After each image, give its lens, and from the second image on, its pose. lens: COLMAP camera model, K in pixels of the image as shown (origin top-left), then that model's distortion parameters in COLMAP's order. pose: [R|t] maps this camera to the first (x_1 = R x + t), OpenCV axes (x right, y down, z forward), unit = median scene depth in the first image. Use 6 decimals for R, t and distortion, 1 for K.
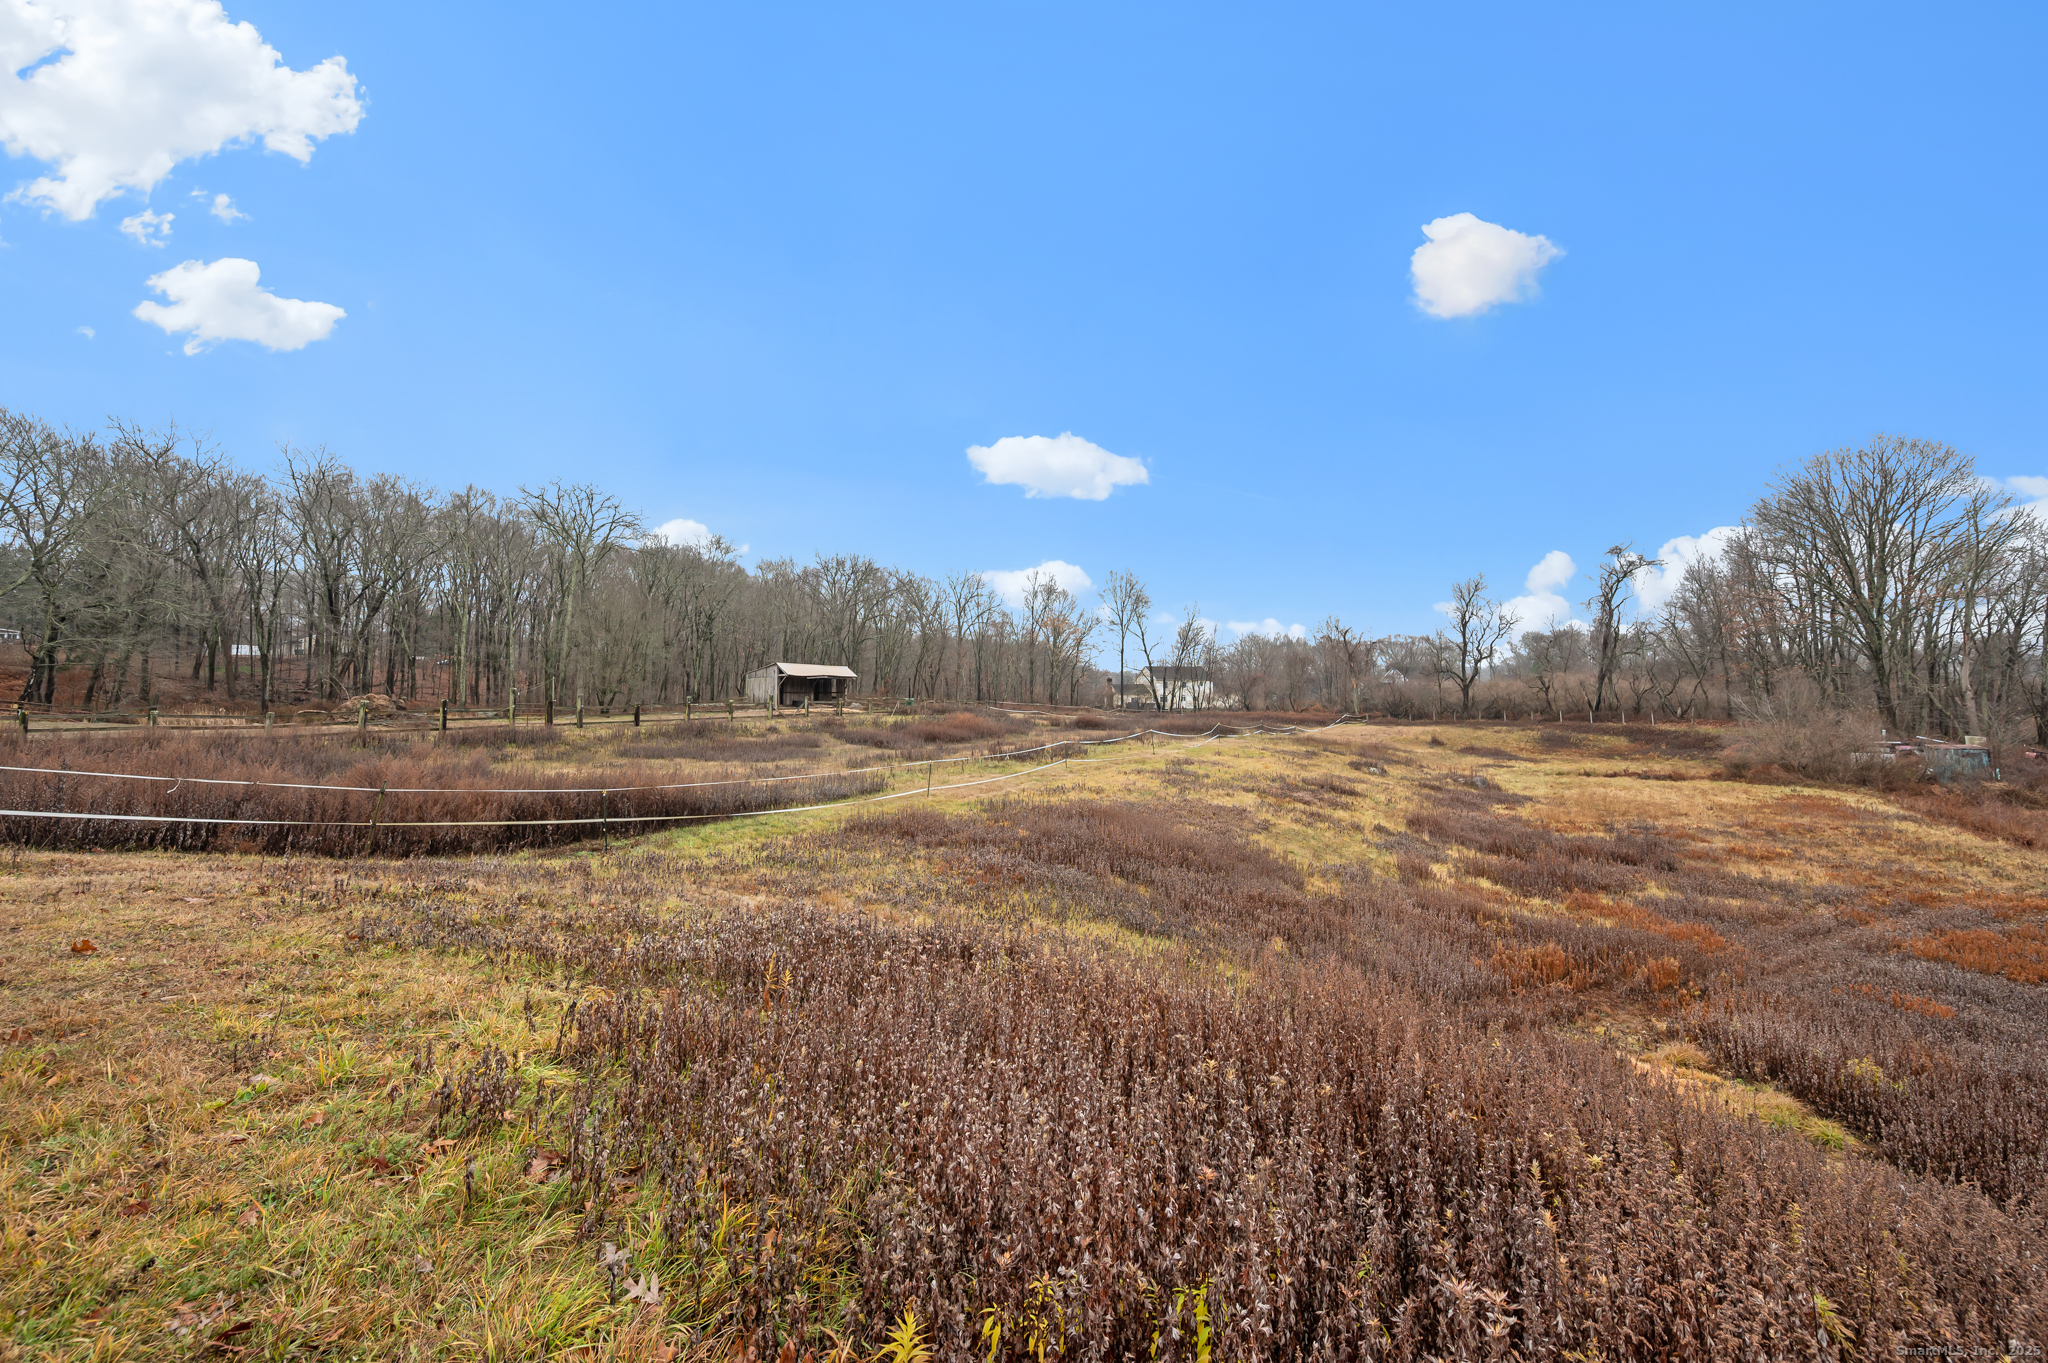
lens RADIAL K [[819.4, 0, 1035.3], [0, 819.4, 667.2], [0, 0, 1]] dist [-0.004011, -0.000244]
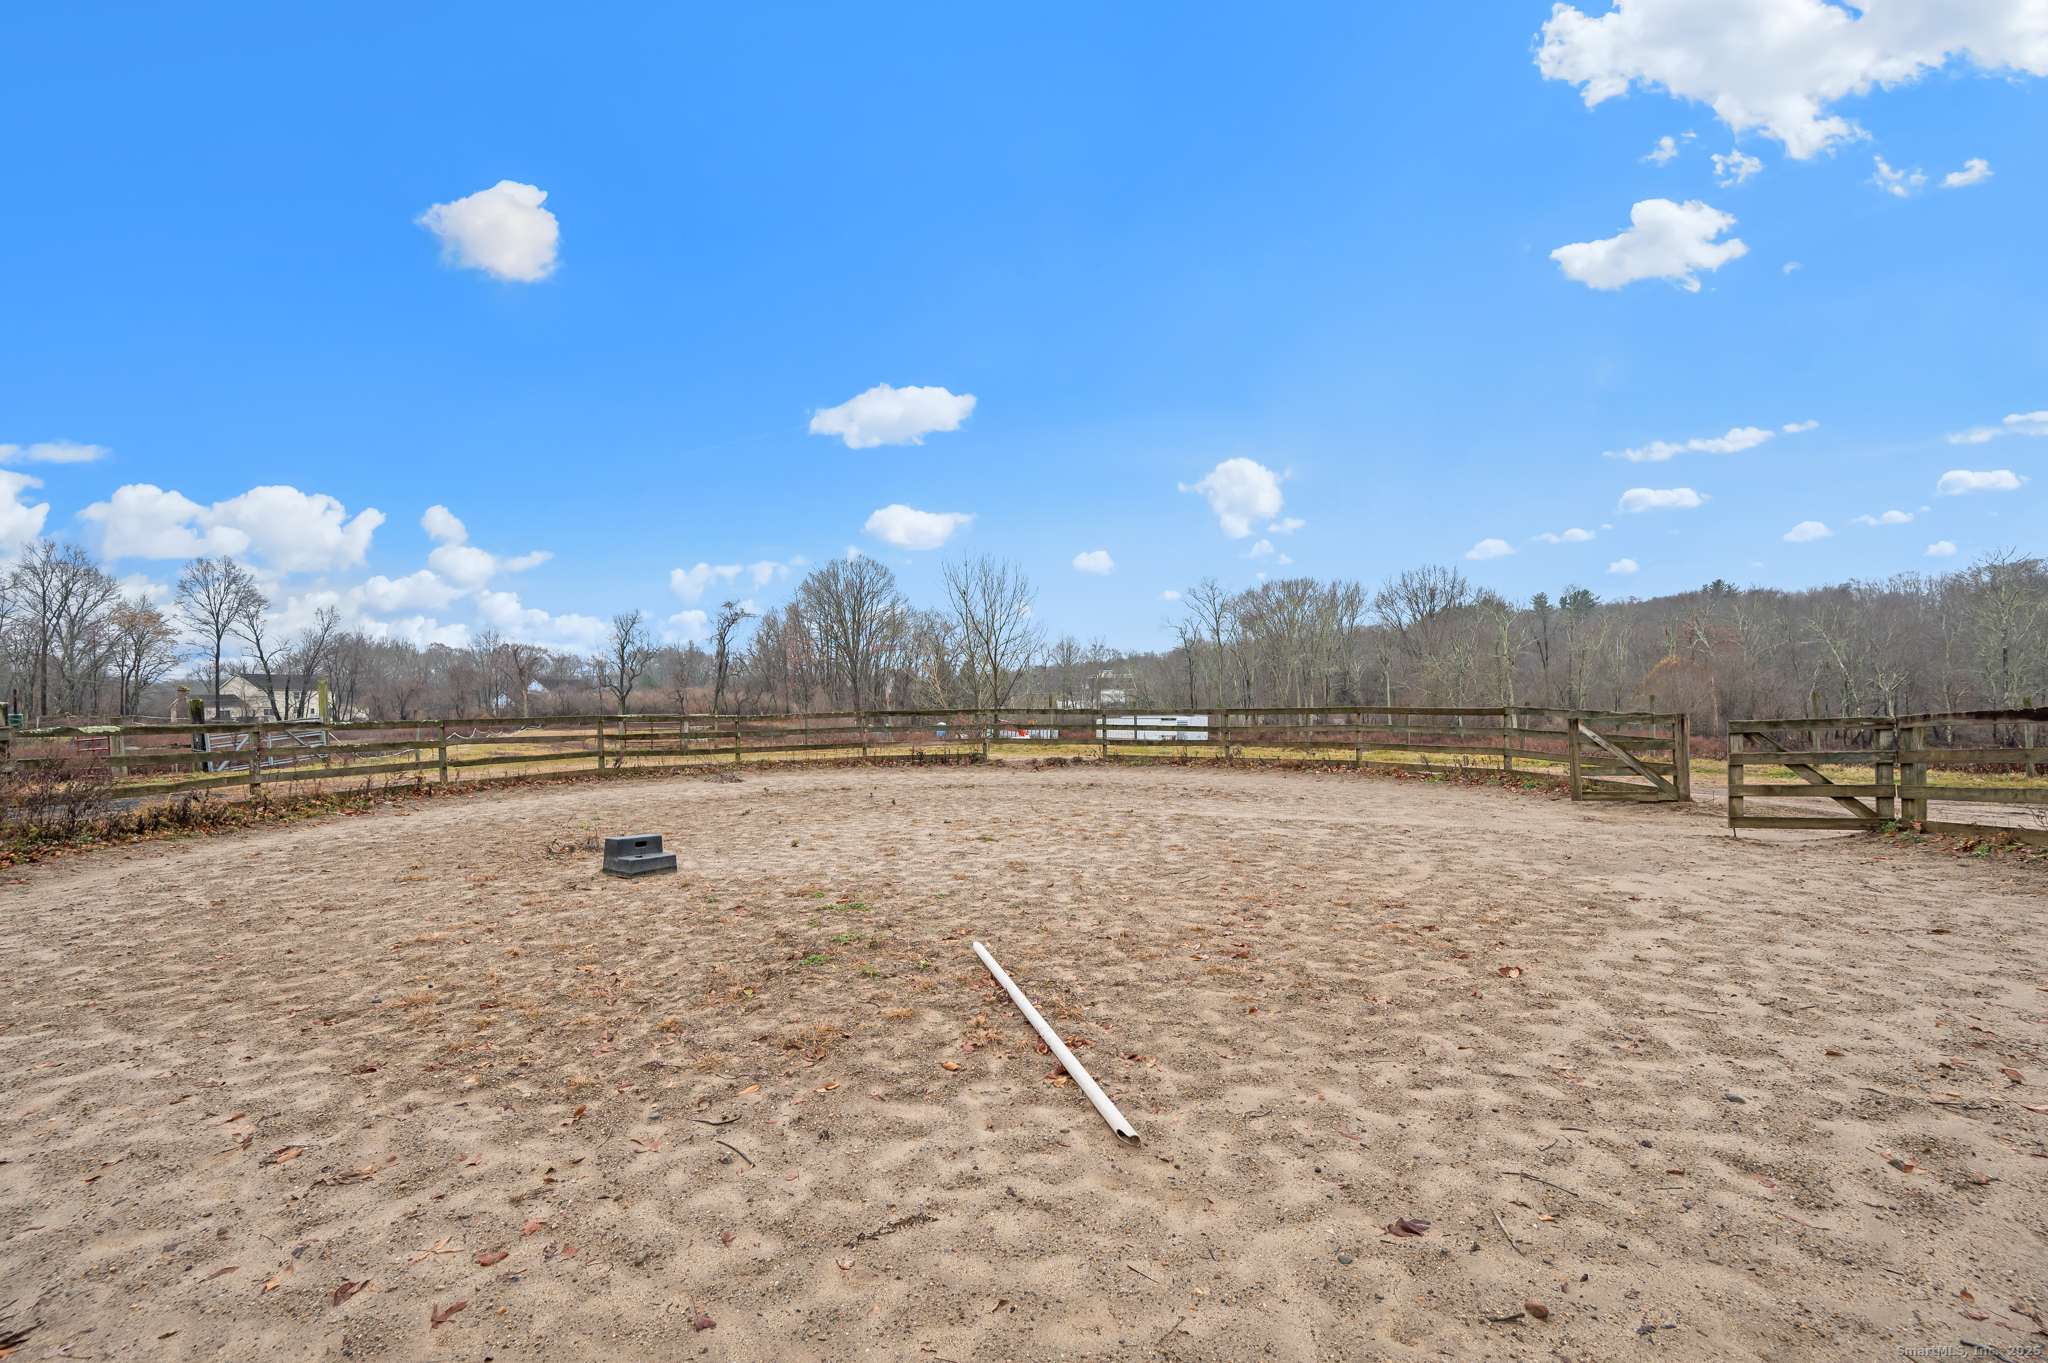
lens RADIAL K [[819.4, 0, 1029.3], [0, 819.4, 684.8], [0, 0, 1]] dist [-0.004011, -0.000244]
pose [[0.528975, 0.014241, 0.848518, -0.244630], [-0.025179, 0.999682, -0.001081, -0.011367], [-0.848264, -0.020794, 0.529166, -0.232342]]
